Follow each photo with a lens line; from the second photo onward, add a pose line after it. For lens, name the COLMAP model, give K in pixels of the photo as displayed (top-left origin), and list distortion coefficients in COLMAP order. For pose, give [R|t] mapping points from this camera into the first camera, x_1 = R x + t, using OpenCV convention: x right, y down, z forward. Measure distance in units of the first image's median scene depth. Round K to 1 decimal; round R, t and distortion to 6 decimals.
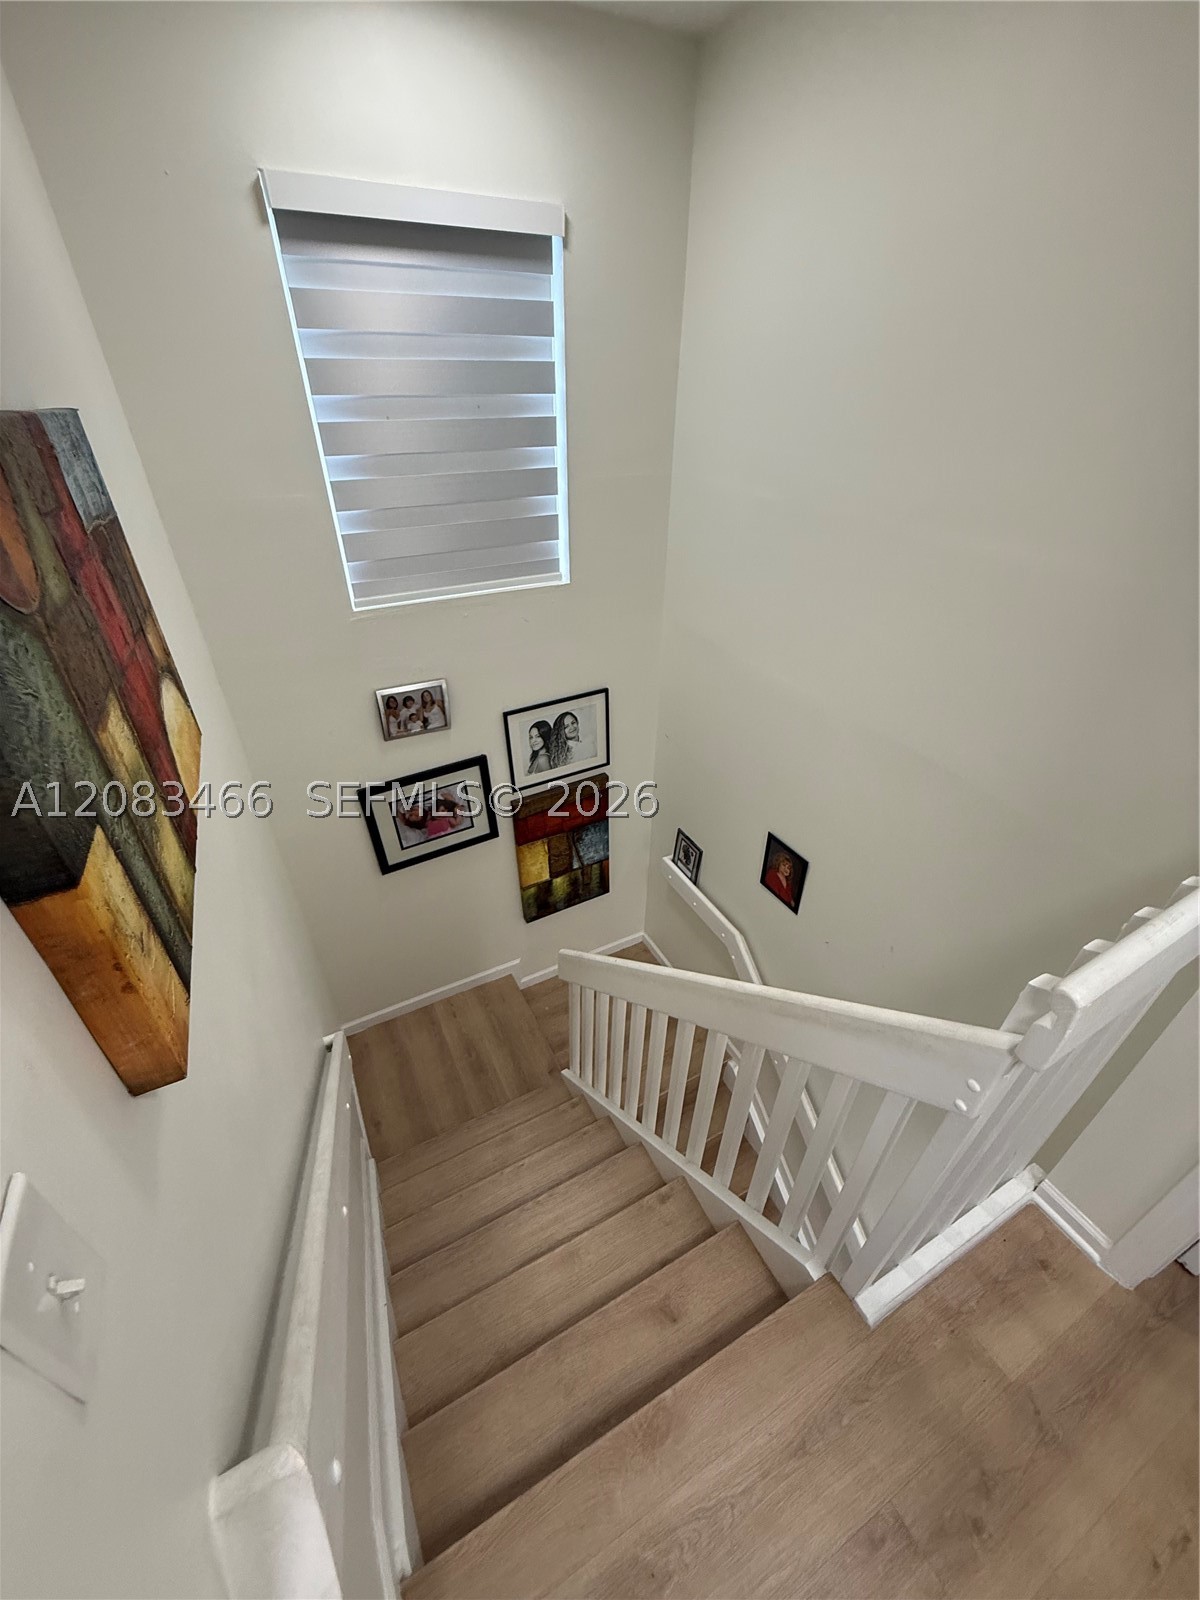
lens RADIAL K [[636.9, 0, 598.7], [0, 636.9, 798.3], [0, 0, 1]] dist [-0.002451, 0.000279]
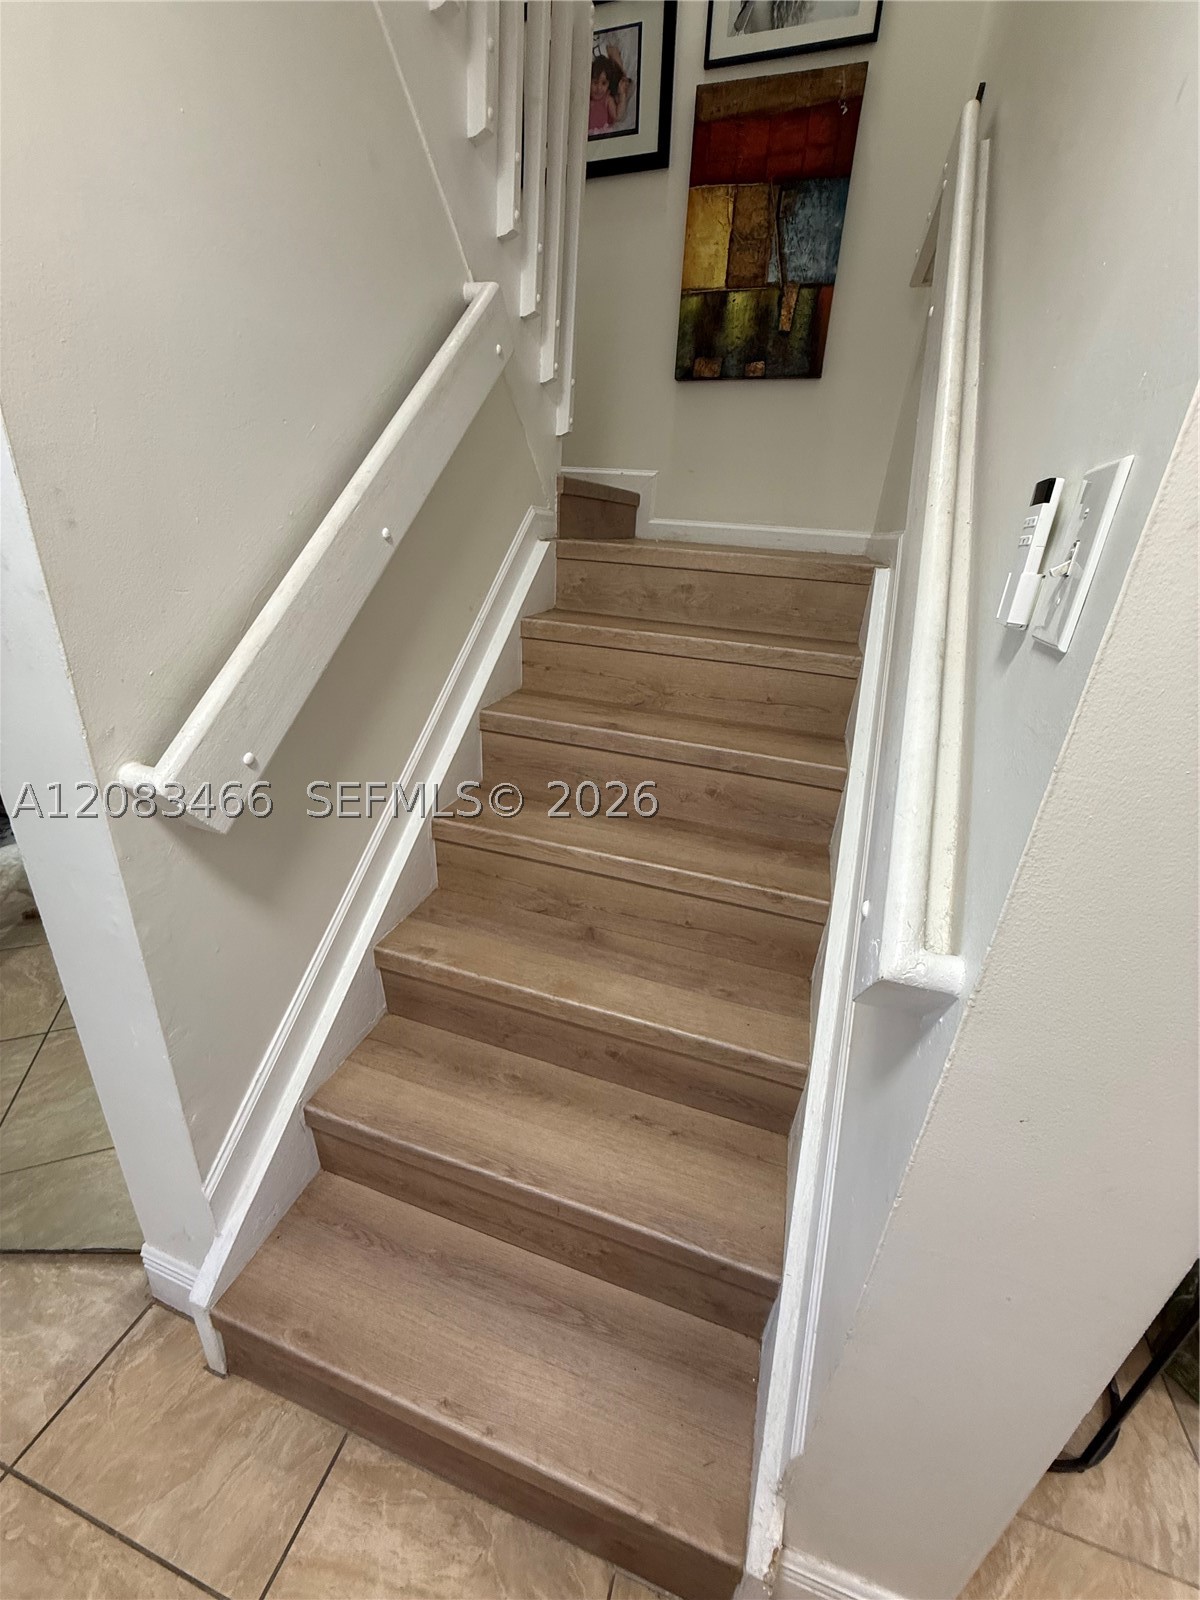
lens RADIAL K [[636.9, 0, 598.5], [0, 636.9, 798.0], [0, 0, 1]] dist [-0.002451, 0.000279]
pose [[0.701042, 0.320185, -0.637198, 0.462676], [-0.448828, 0.892467, -0.045343, 0.760744], [0.554160, 0.317780, 0.769365, 0.670384]]
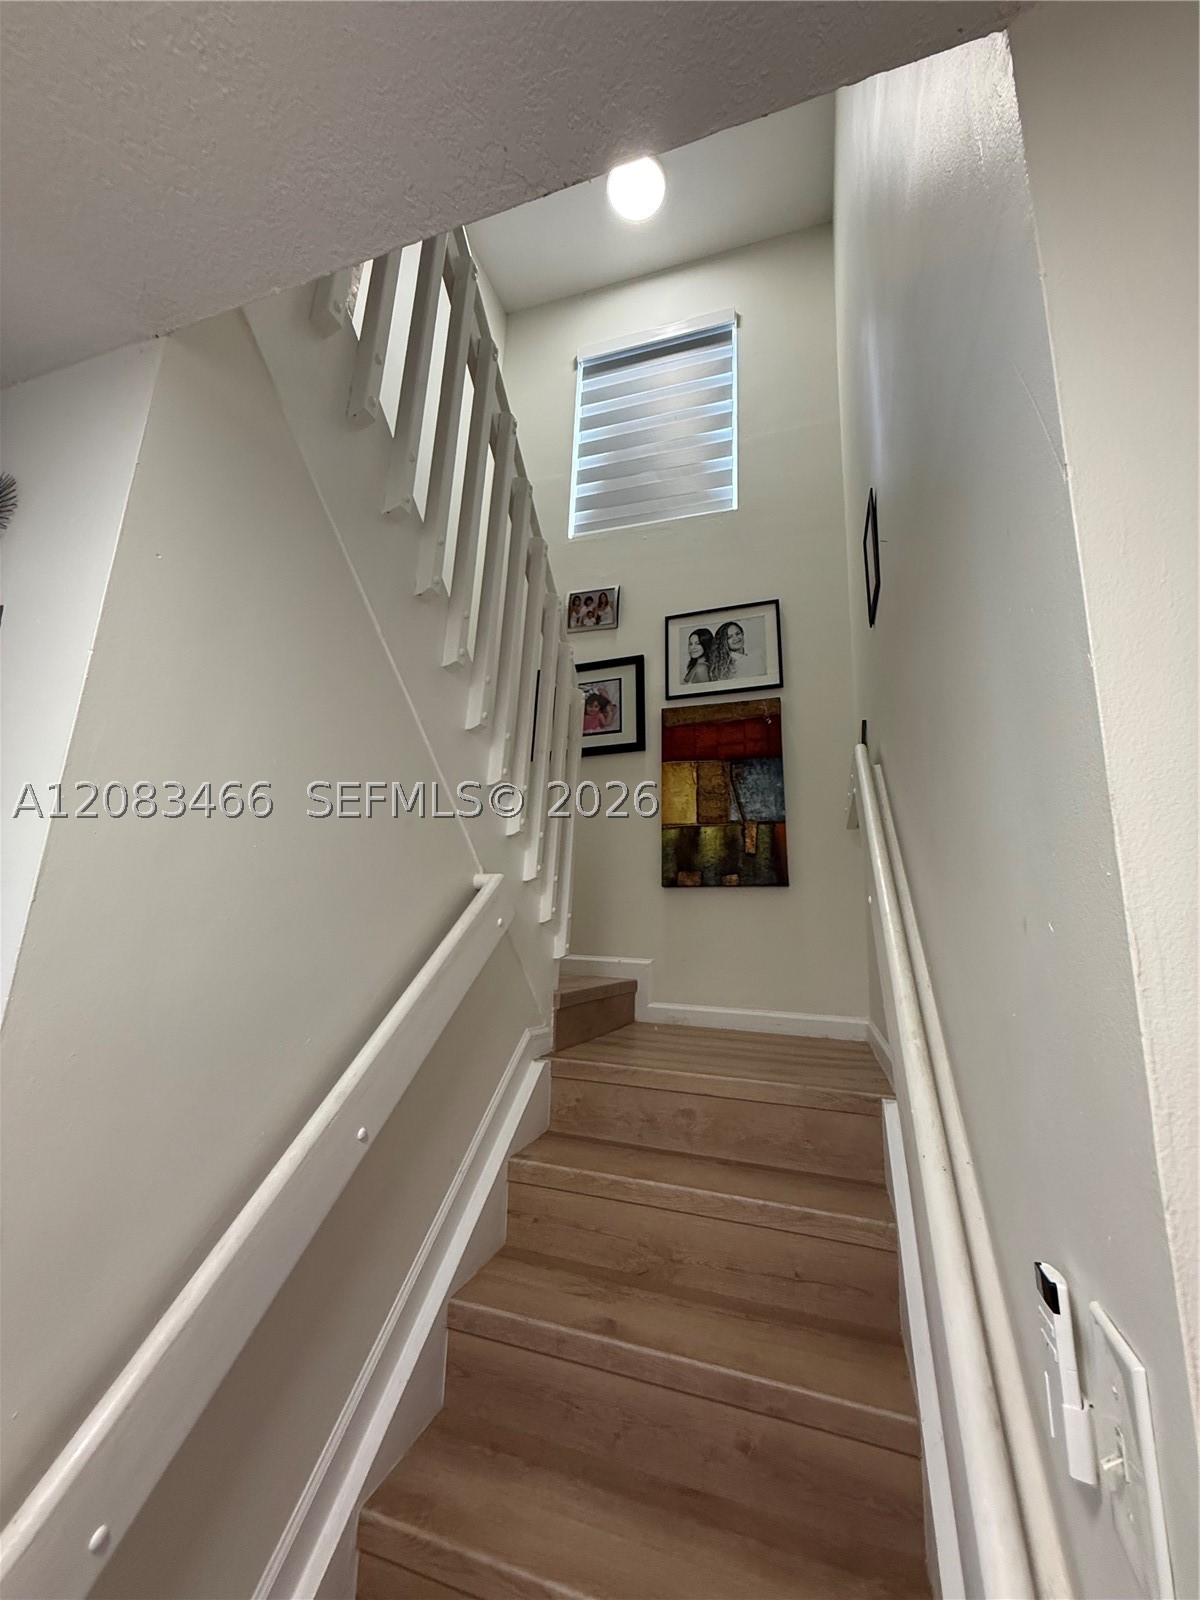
lens RADIAL K [[636.9, 0, 599.6], [0, 636.9, 793.1], [0, 0, 1]] dist [-0.002451, 0.000279]
pose [[0.692224, -0.132793, -0.709360, 0.460874], [-0.437201, 0.704863, -0.558591, 0.672667], [0.574179, 0.696803, 0.429866, 0.630247]]
